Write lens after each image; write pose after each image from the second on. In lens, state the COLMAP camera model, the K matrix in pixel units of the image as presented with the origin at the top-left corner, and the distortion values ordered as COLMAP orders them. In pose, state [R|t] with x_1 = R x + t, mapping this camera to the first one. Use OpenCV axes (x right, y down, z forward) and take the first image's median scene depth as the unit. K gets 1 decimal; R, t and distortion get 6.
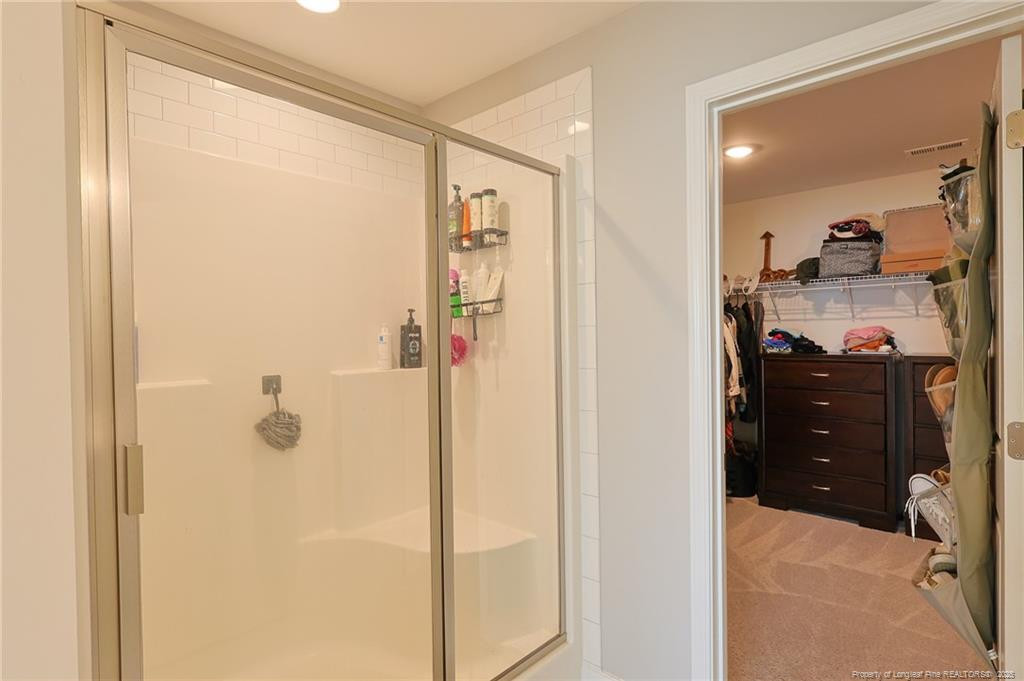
lens RADIAL K [[526.6, 0, 511.4], [0, 526.6, 337.6], [0, 0, 1]] dist [-0.003324, -0.000841]
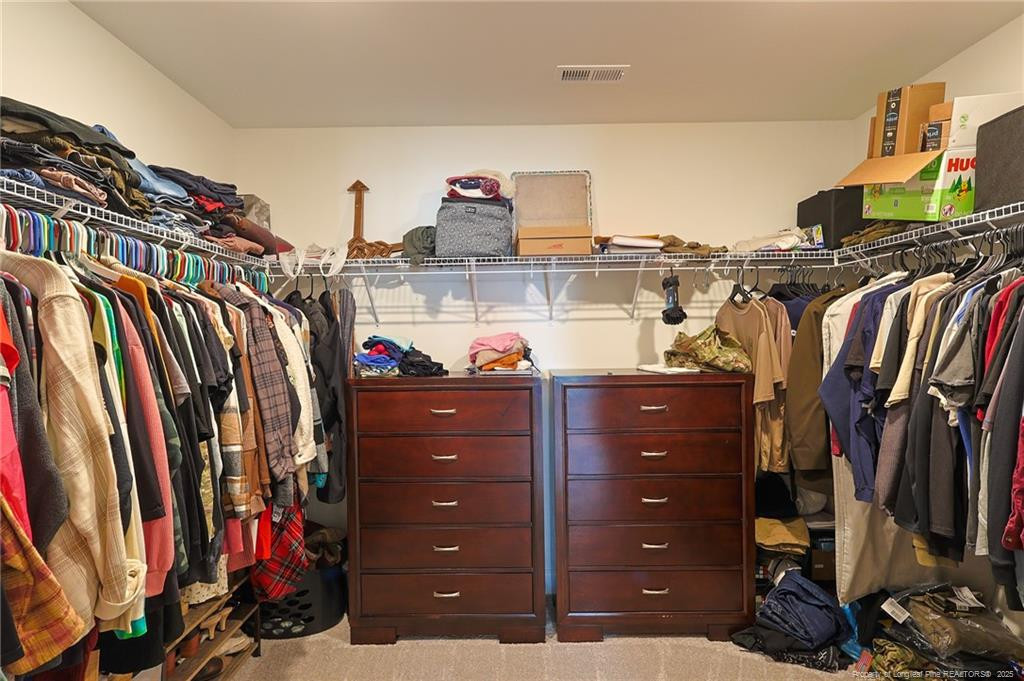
lens RADIAL K [[526.6, 0, 509.0], [0, 526.6, 340.9], [0, 0, 1]] dist [-0.003324, -0.000841]
pose [[0.730600, -0.000834, 0.682805, 0.209337], [0.011384, 0.999875, -0.010959, -0.003200], [-0.682711, 0.015780, 0.730518, 0.466892]]
